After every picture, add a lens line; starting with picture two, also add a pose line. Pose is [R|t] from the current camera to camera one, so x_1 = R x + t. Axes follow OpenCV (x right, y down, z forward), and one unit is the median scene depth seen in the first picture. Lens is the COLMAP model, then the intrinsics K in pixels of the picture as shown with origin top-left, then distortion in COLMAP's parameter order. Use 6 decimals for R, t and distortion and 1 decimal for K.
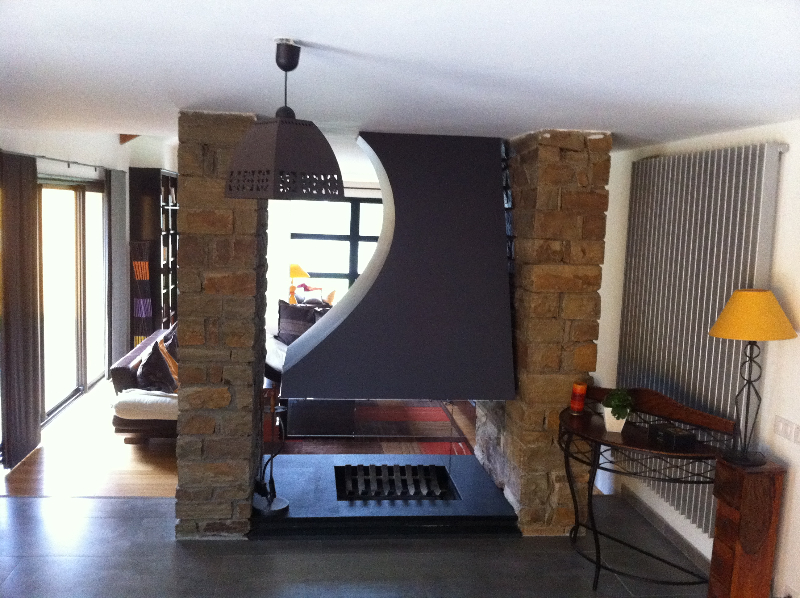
lens RADIAL K [[790.5, 0, 400.0], [0, 790.5, 300.0], [0, 0, 1]] dist [-0.065765, 0.000000]
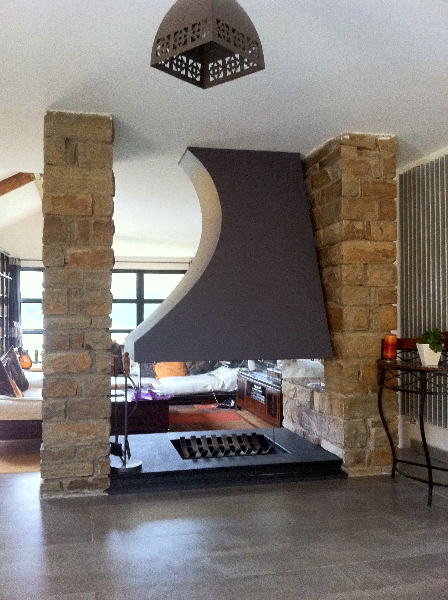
lens RADIAL K [[592.9, 0, 222.0], [0, 592.9, 294.1], [0, 0, 1]] dist [-0.065765, 0.000000]
pose [[0.992307, -0.035533, 0.118596, -0.123835], [0.051752, 0.989271, -0.136621, 0.148952], [-0.112469, 0.141708, 0.983499, 0.141350]]
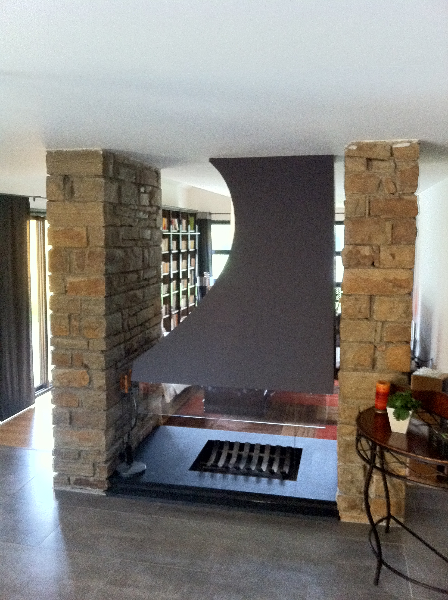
lens RADIAL K [[592.9, 0, 207.5], [0, 592.9, 293.5], [0, 0, 1]] dist [-0.065765, 0.000000]
pose [[0.940354, 0.002885, -0.340185, 0.266641], [-0.009232, 0.999812, -0.017042, 0.003899], [0.340072, 0.019166, 0.940204, 0.182895]]
